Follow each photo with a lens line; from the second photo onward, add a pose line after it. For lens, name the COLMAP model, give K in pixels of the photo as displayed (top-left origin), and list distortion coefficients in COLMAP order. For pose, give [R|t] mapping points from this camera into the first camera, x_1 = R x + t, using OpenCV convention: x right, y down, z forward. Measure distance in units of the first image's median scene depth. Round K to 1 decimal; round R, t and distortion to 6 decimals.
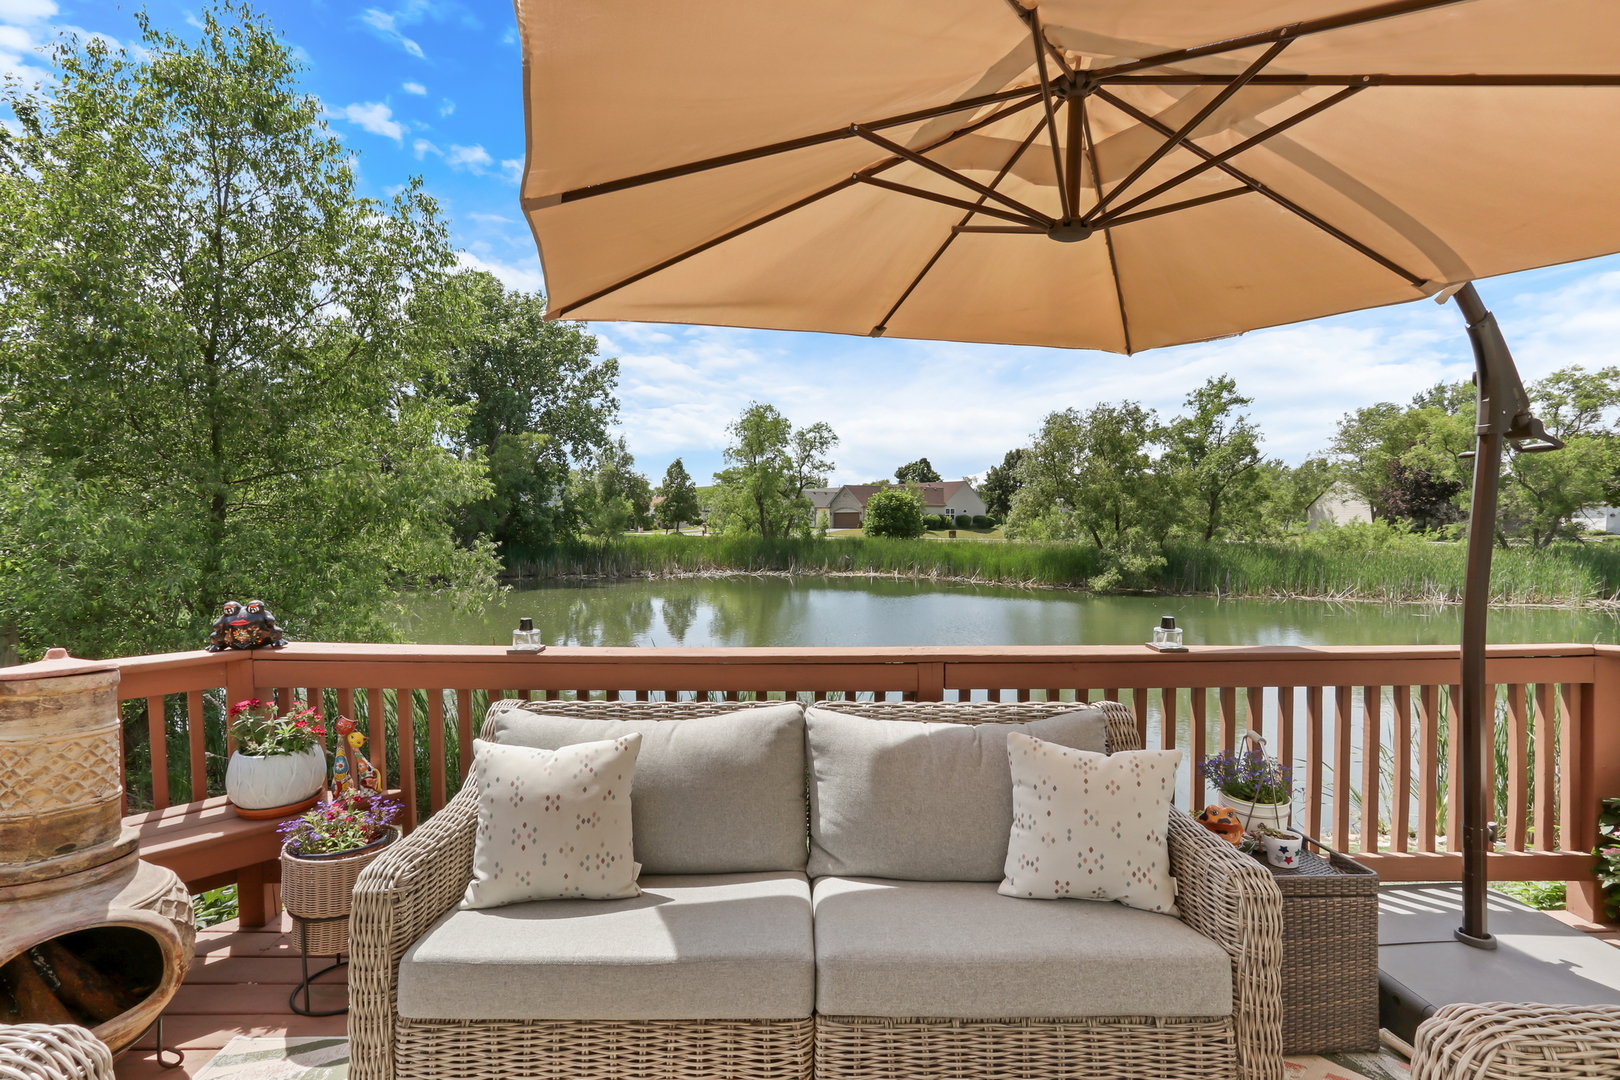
lens RADIAL K [[745.7, 0, 808.5], [0, 745.7, 560.0], [0, 0, 1]] dist [0.003115, 0.000460]
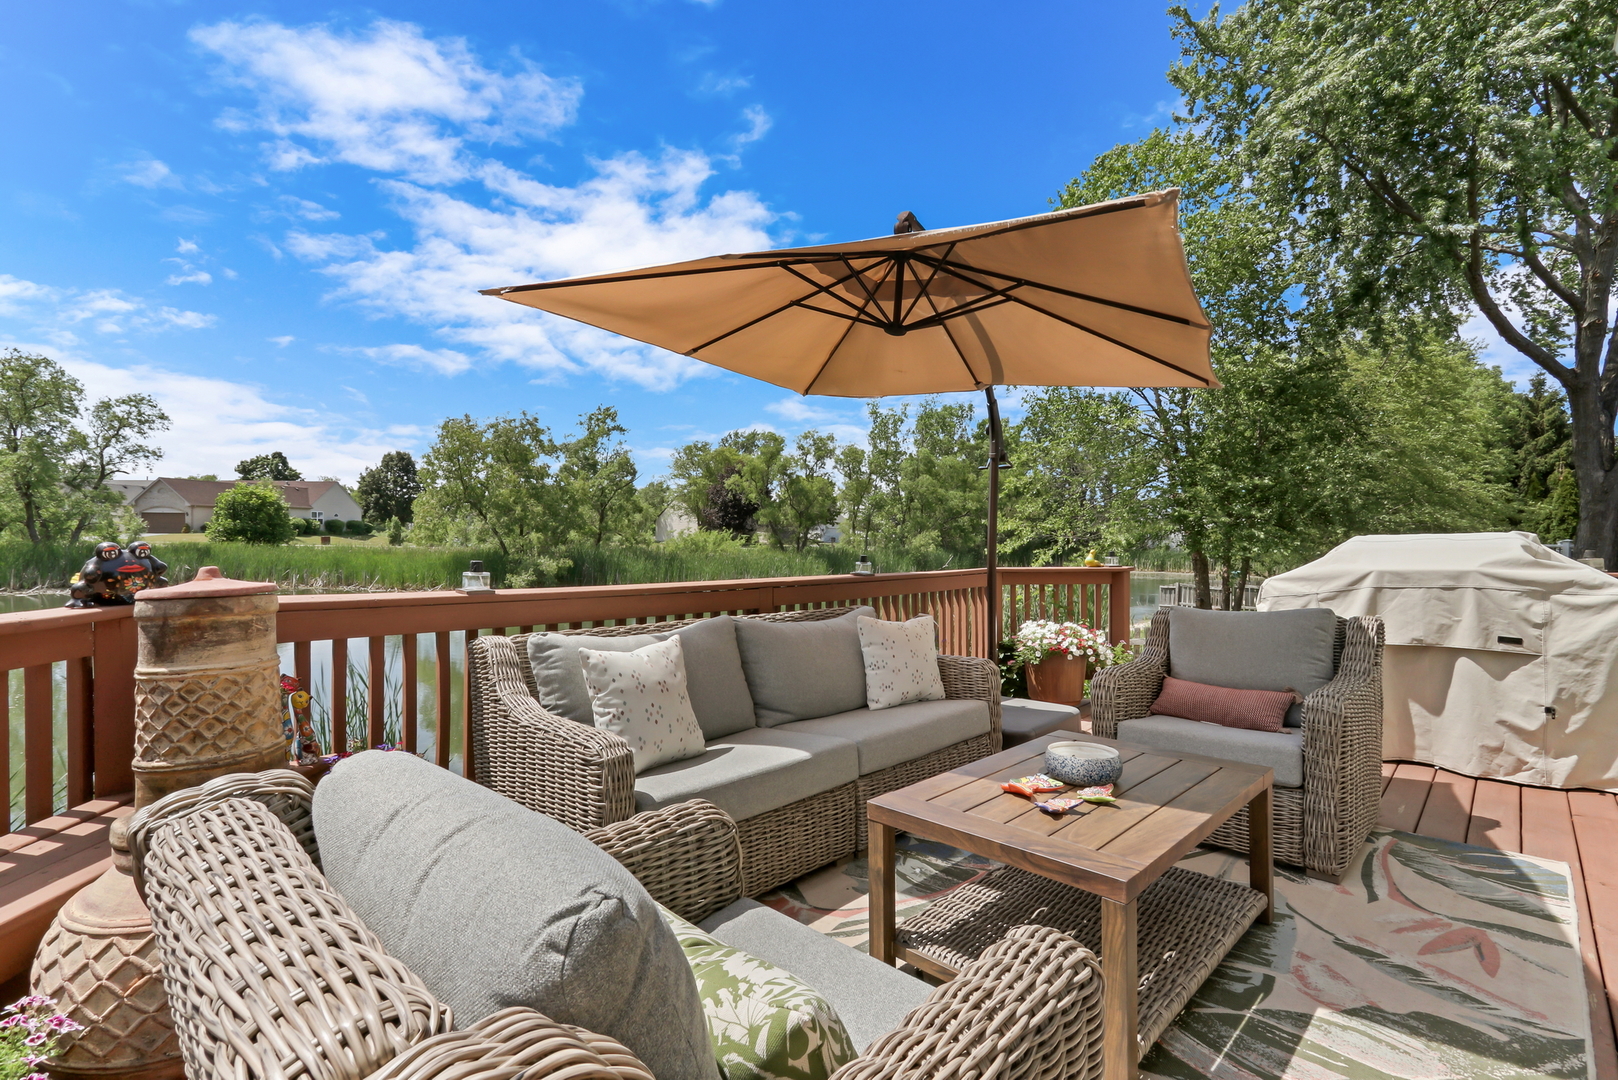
lens RADIAL K [[731.8, 0, 783.7], [0, 731.8, 539.3], [0, 0, 1]] dist [0.004318, 0.001098]
pose [[0.712598, 0.005362, 0.701552, -0.045775], [0.023011, 0.999254, -0.031010, 0.005202], [-0.701195, 0.038241, 0.711943, -0.001304]]
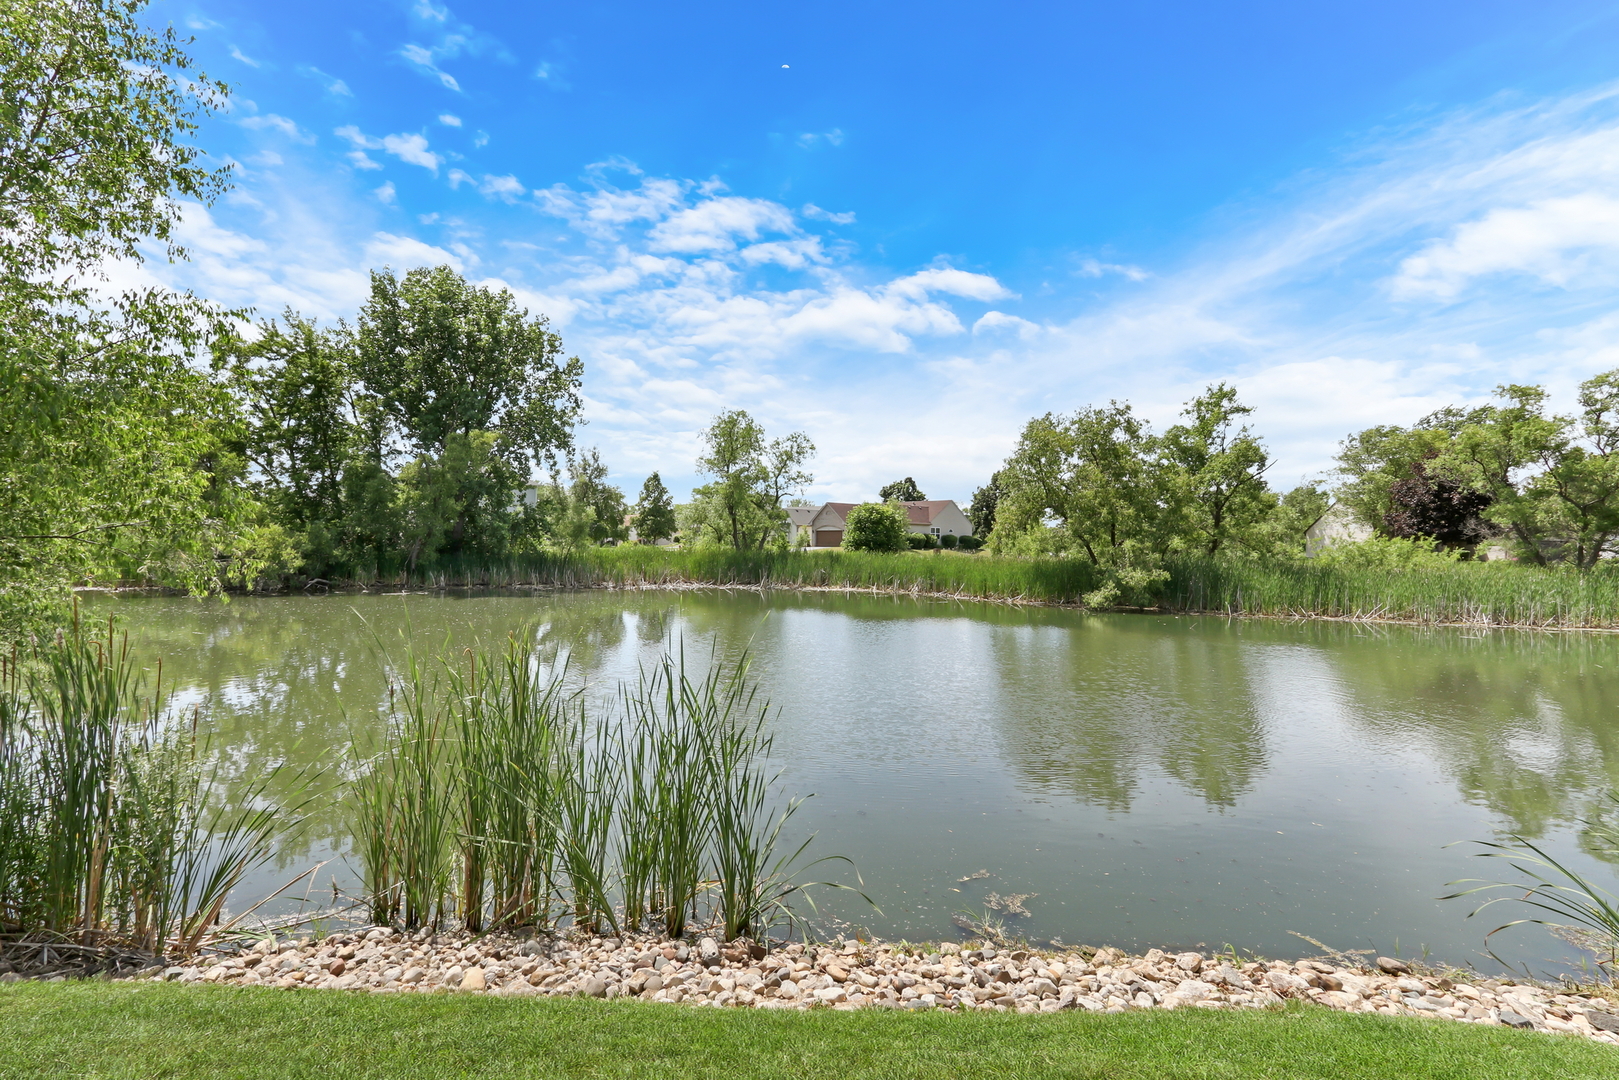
lens RADIAL K [[732.3, 0, 784.2], [0, 732.3, 539.3], [0, 0, 1]] dist [0.004318, 0.001098]
pose [[0.999724, 0.011789, -0.020315, 0.021795], [-0.013023, 0.998006, -0.061766, 0.014282], [0.019546, 0.062014, 0.997884, 0.075090]]
